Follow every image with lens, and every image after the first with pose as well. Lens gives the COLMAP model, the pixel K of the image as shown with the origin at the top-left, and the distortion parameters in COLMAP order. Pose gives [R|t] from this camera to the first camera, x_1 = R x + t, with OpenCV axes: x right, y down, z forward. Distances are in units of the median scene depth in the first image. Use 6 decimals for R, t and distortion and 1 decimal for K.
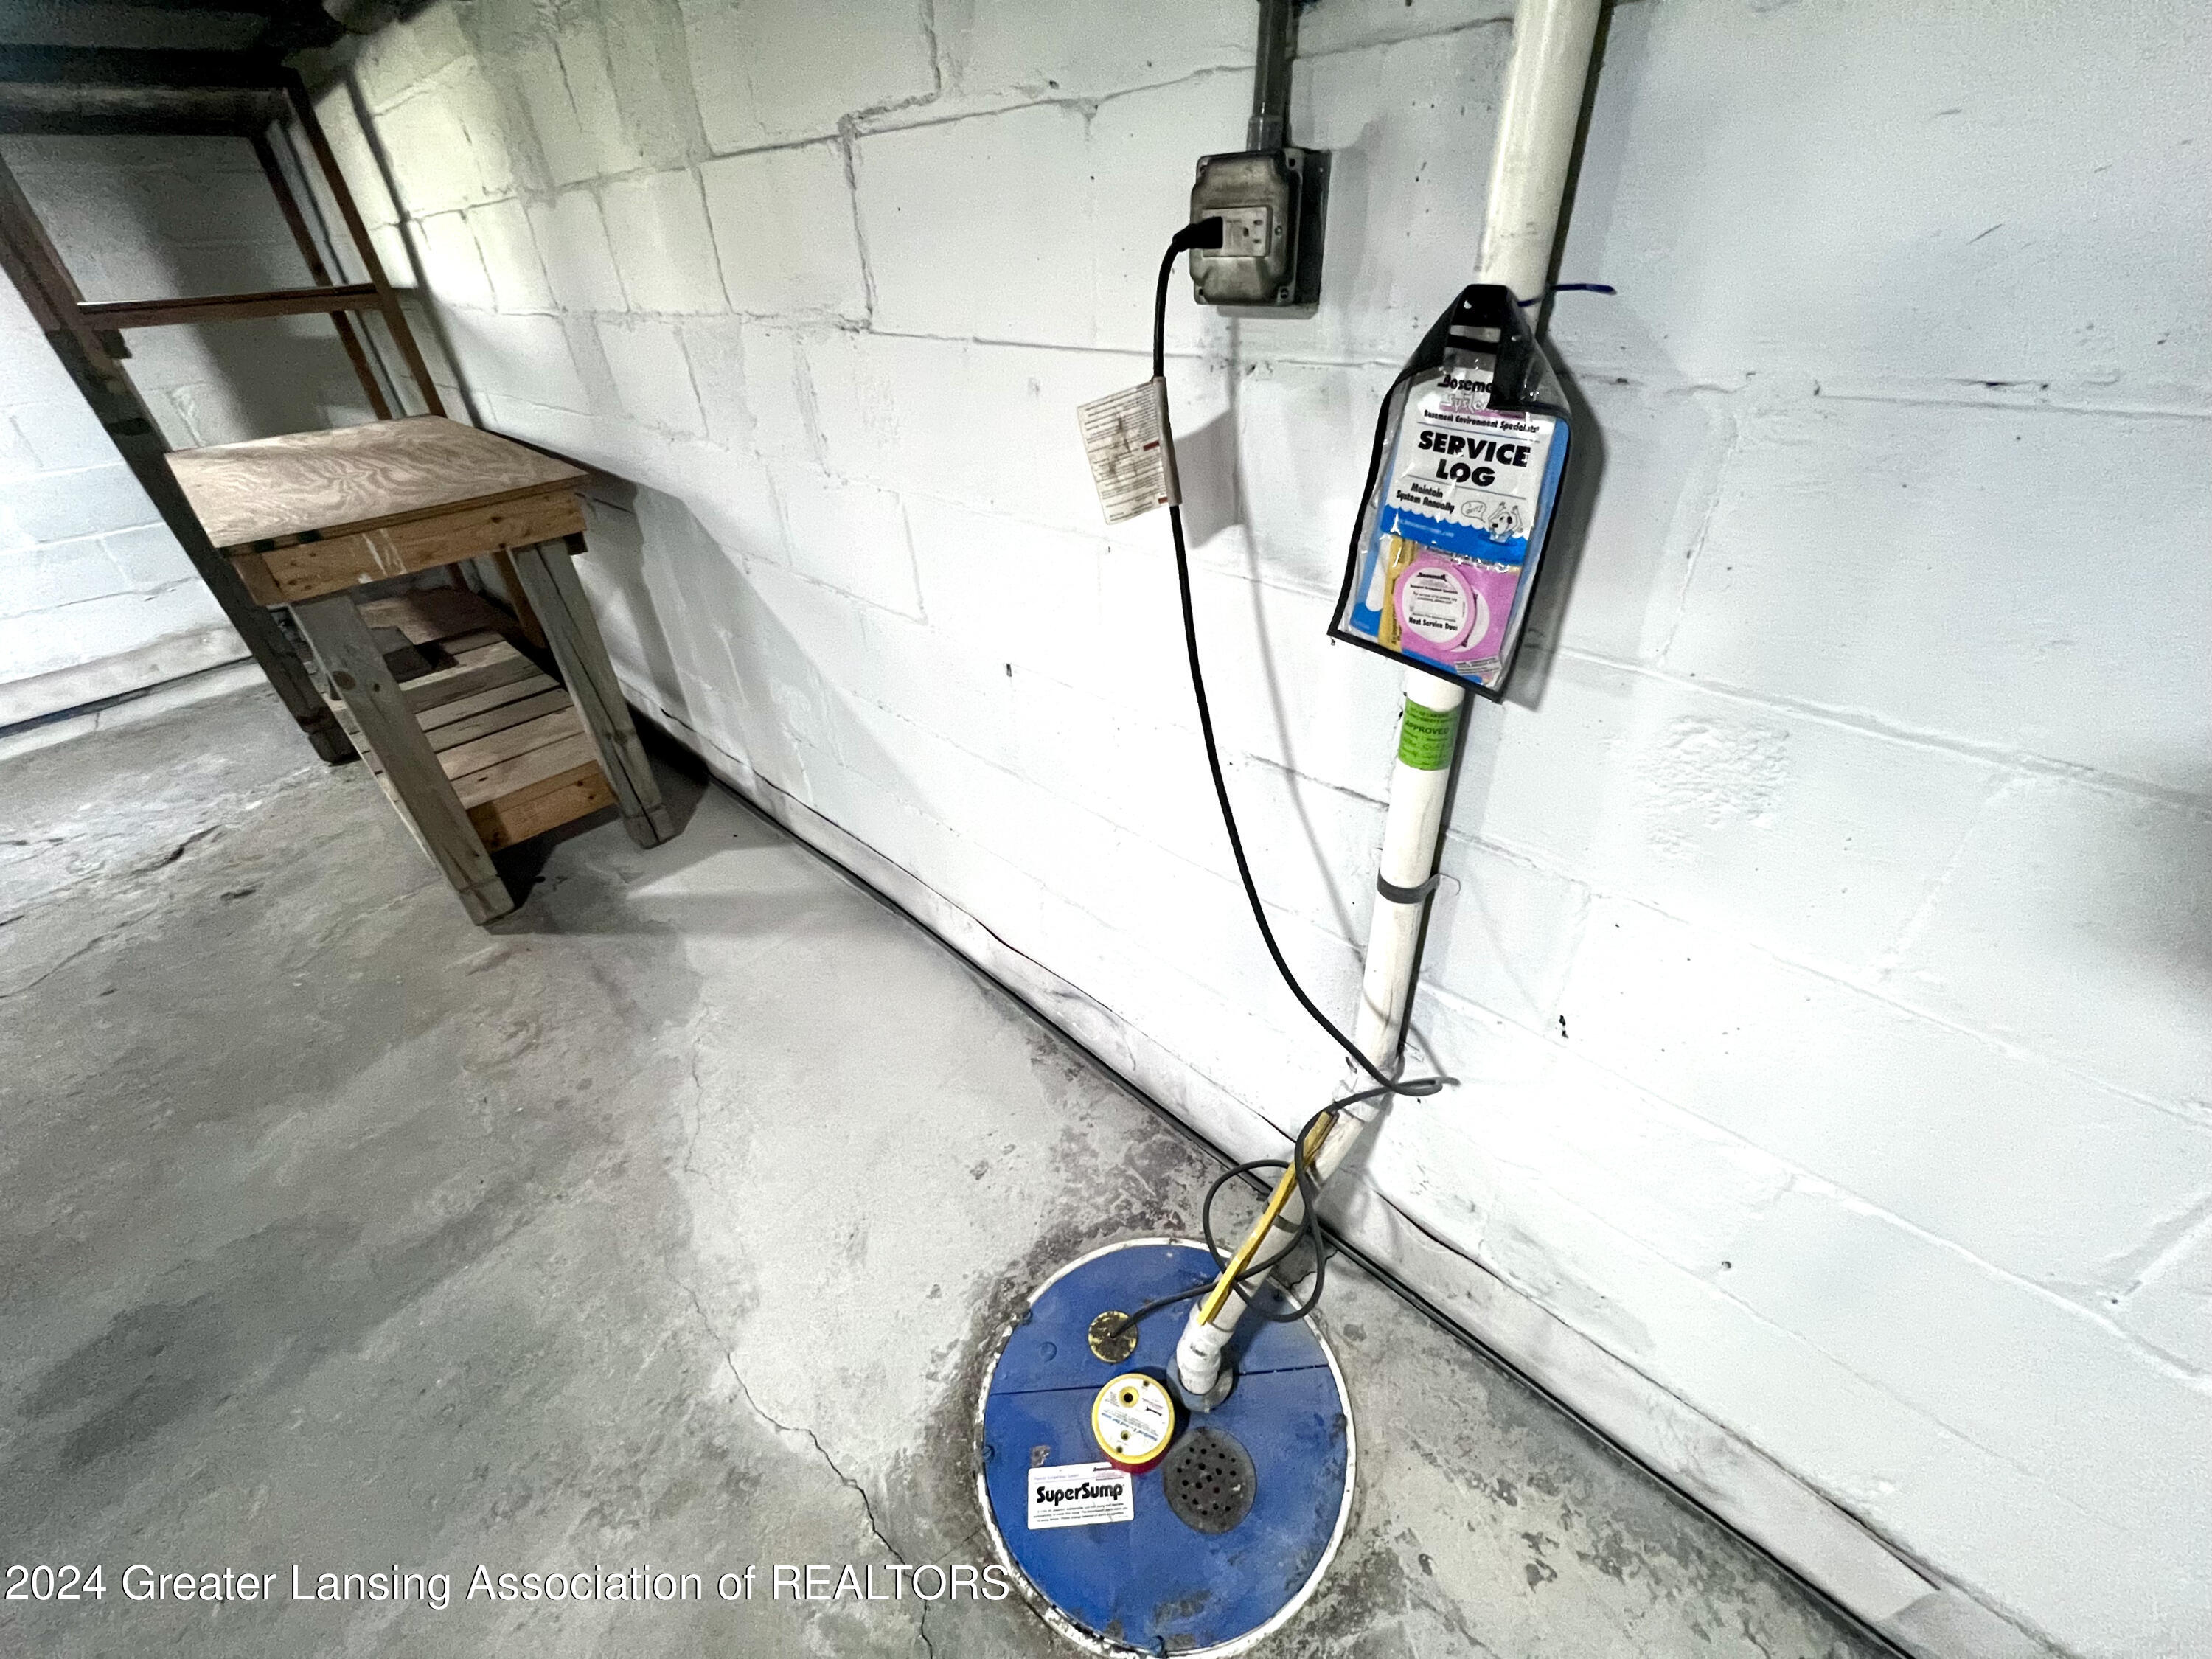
lens RADIAL K [[888.4, 0, 1101.0], [0, 888.4, 825.0], [0, 0, 1]] dist [-0.001862, -0.000308]
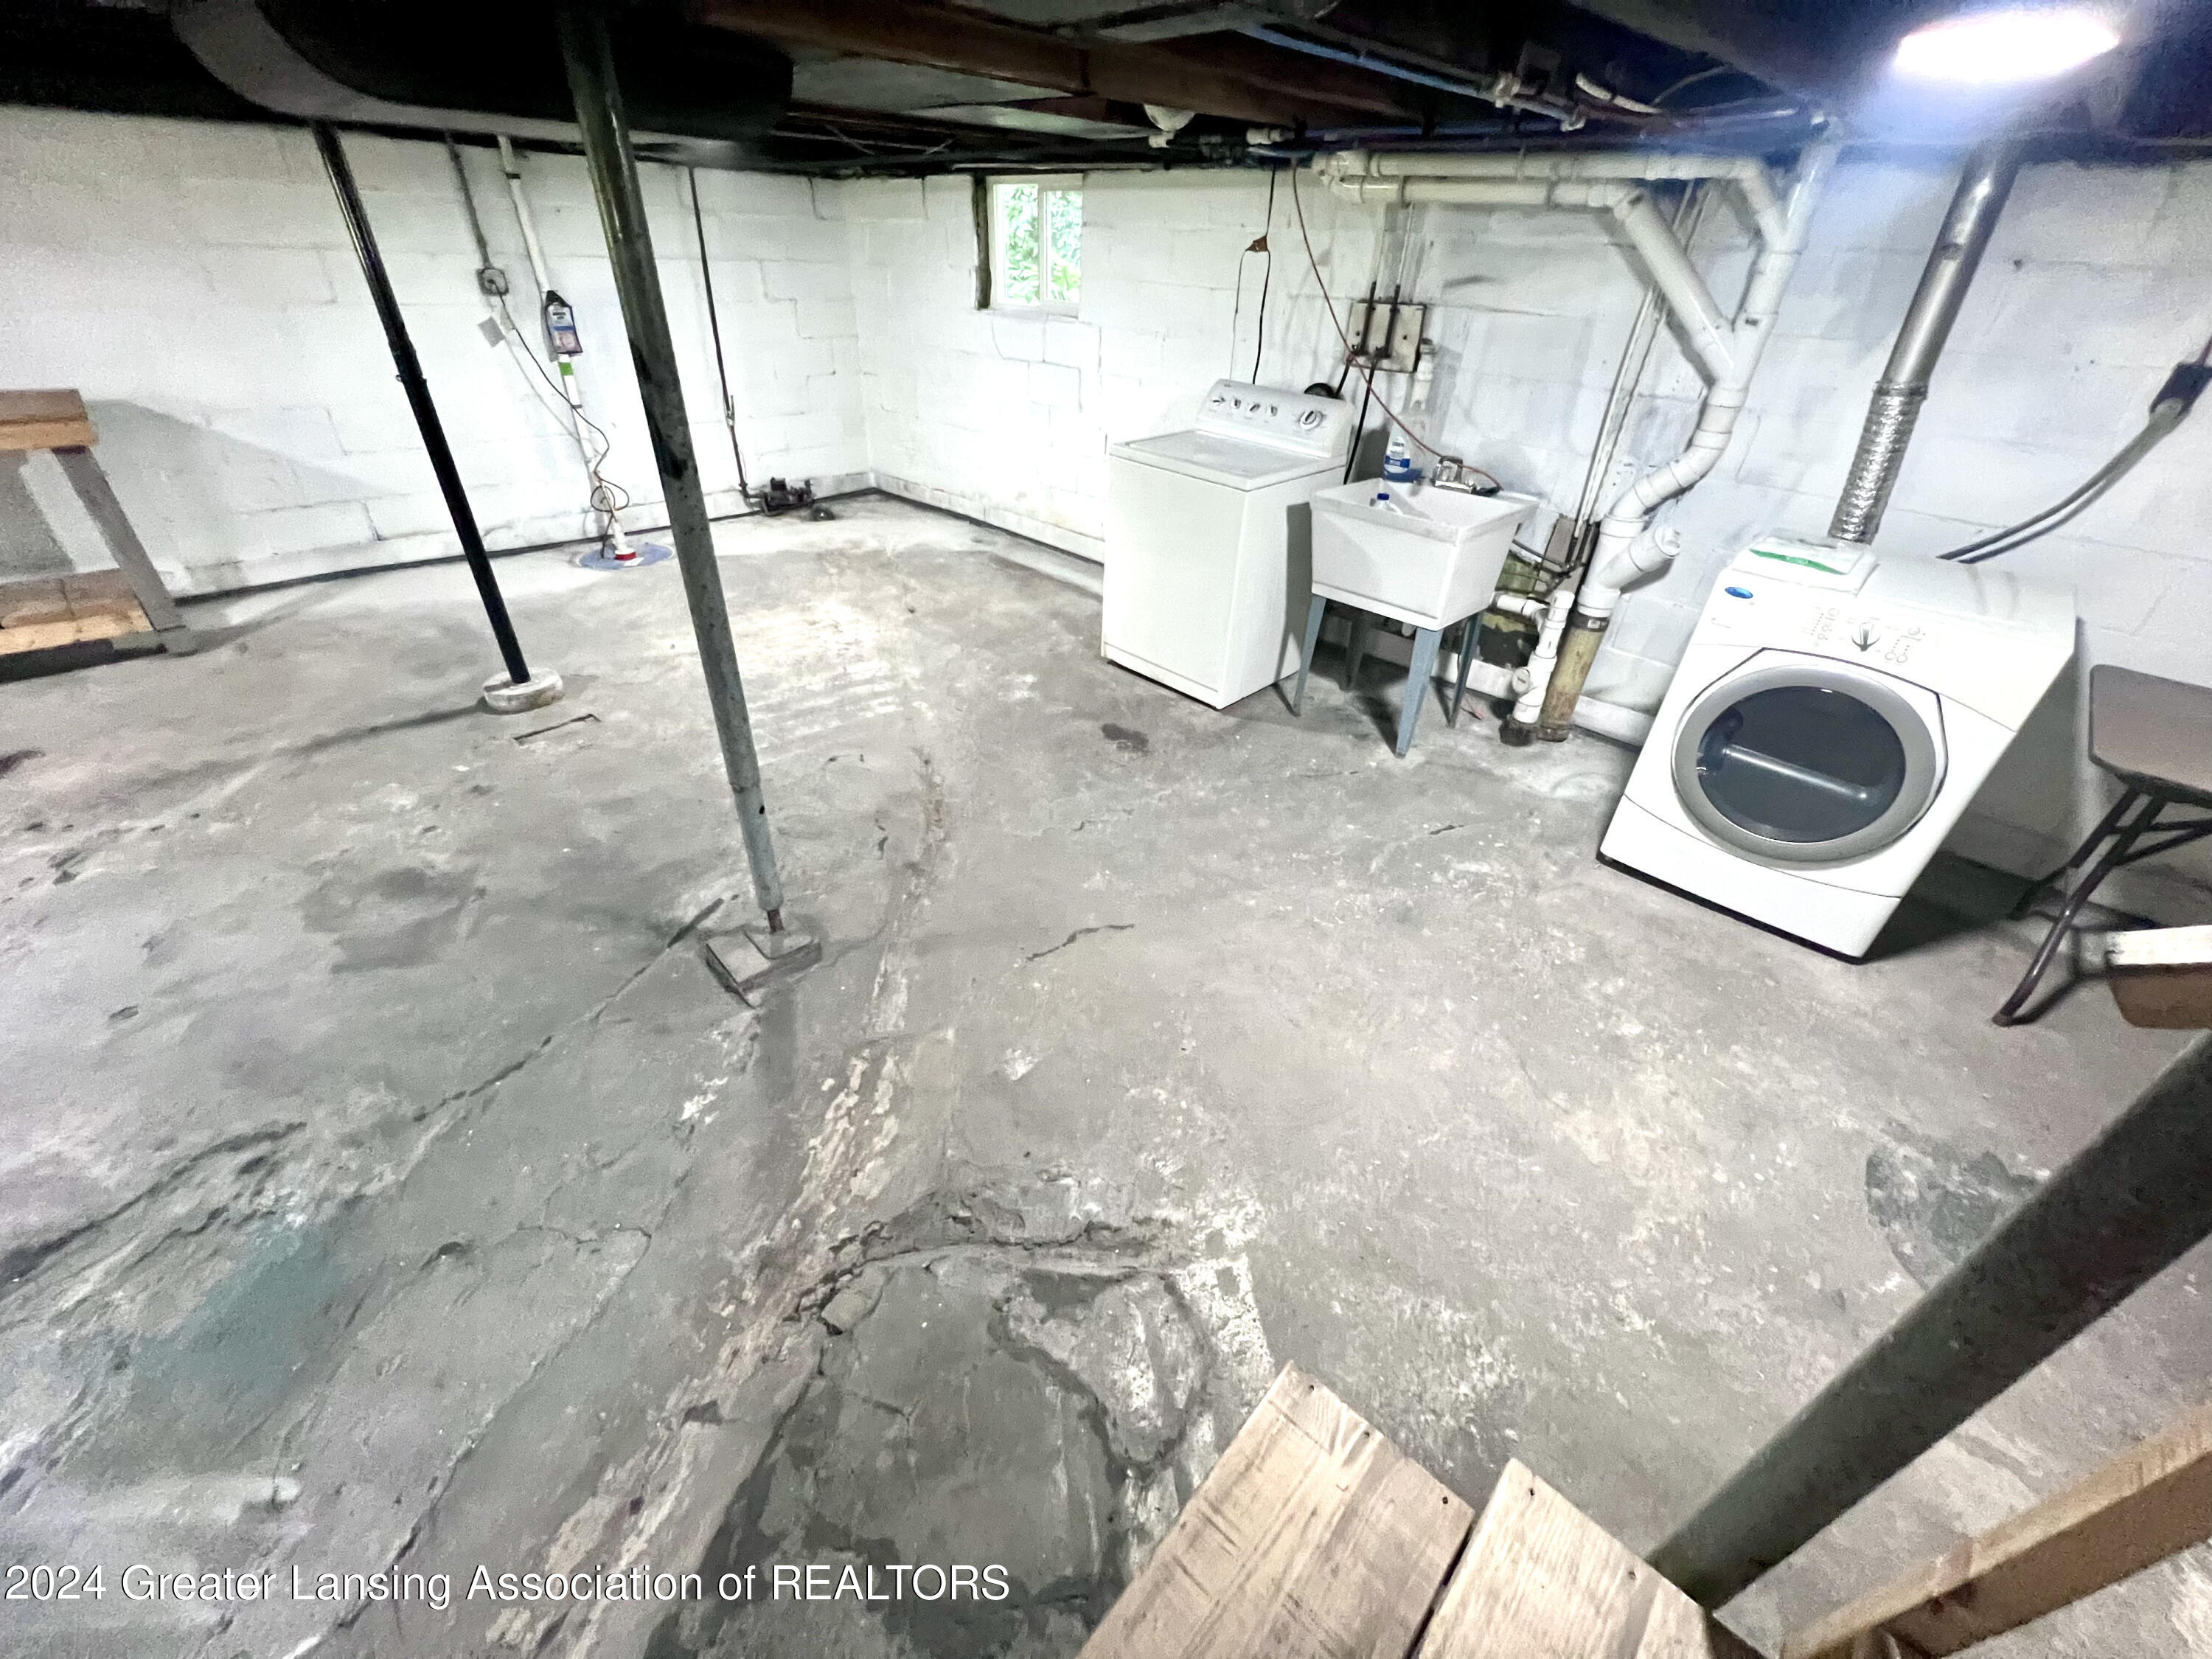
lens RADIAL K [[883.0, 0, 1107.5], [0, 883.0, 825.8], [0, 0, 1]] dist [-0.001633, 0.000490]
pose [[-0.004076, -0.511907, 0.859031, -2.361887], [0.518392, 0.733517, 0.439571, 0.527227], [-0.855133, 0.447107, 0.262379, -0.839094]]
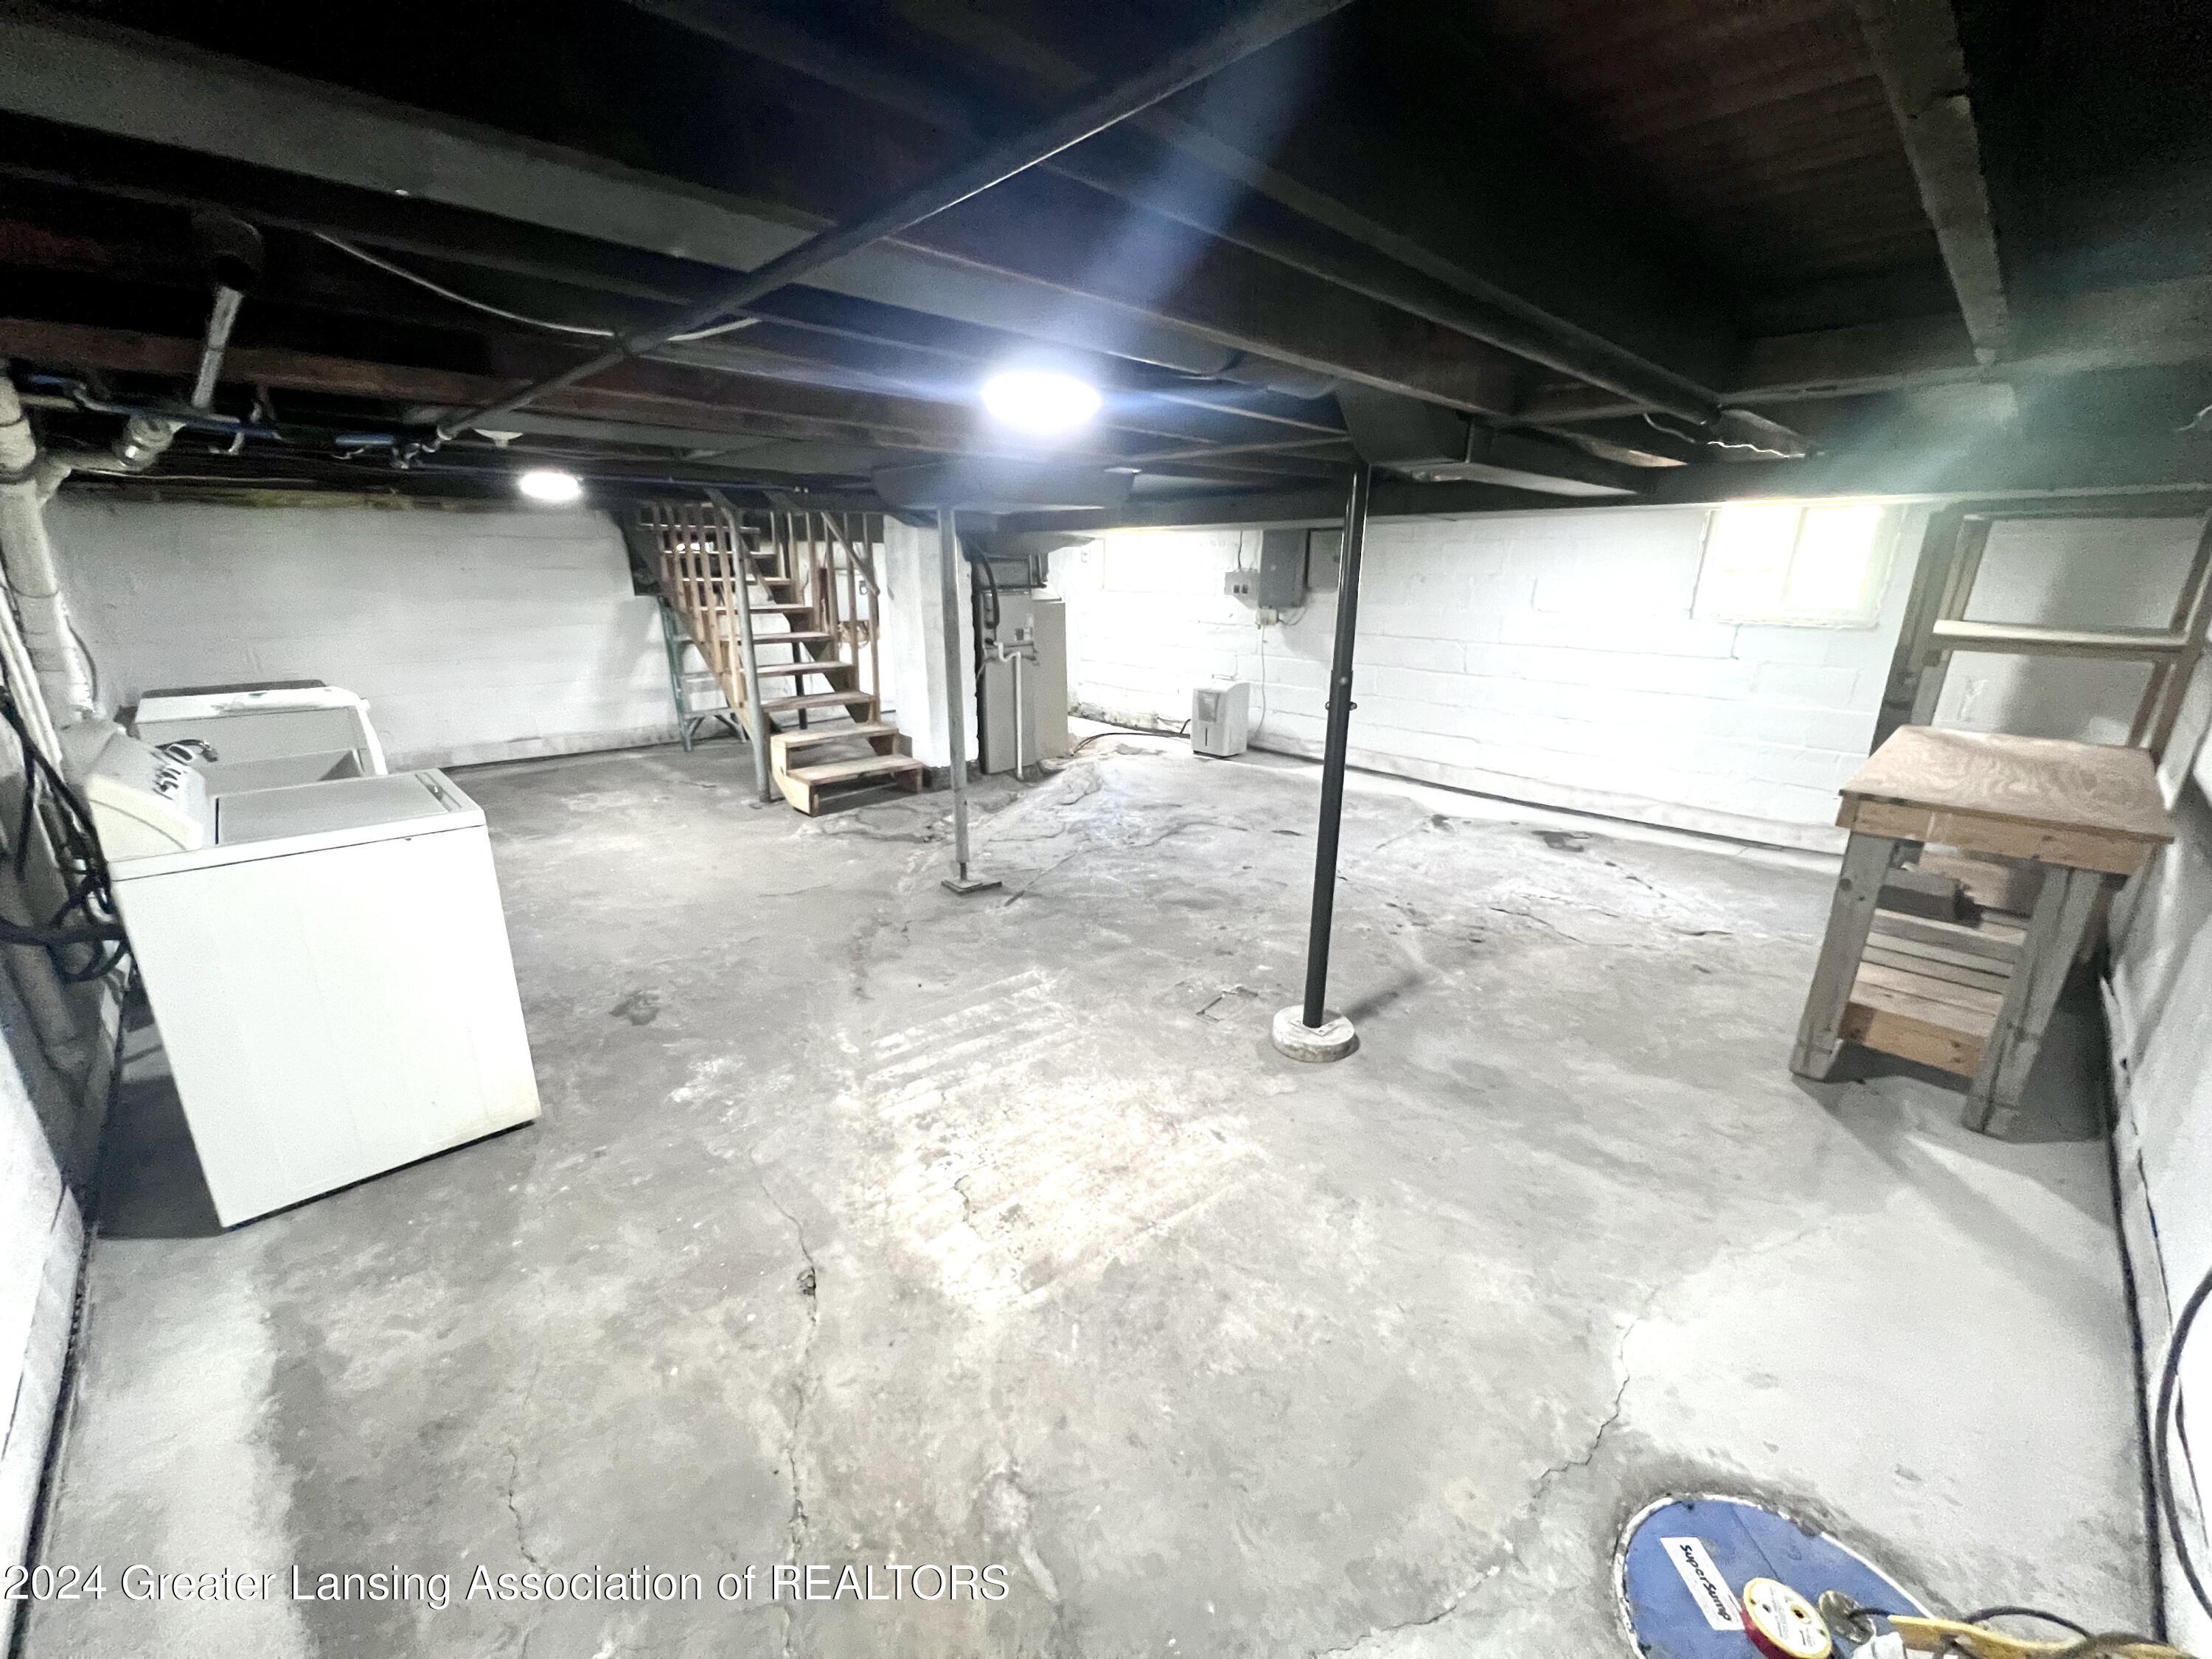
lens RADIAL K [[883.0, 0, 1107.5], [0, 883.0, 825.8], [0, 0, 1]] dist [-0.001633, 0.000490]
pose [[-0.022937, 0.341624, -0.939557, 0.427041], [-0.554419, 0.777703, 0.296309, 0.003205], [0.831922, 0.527704, 0.171564, -0.266134]]
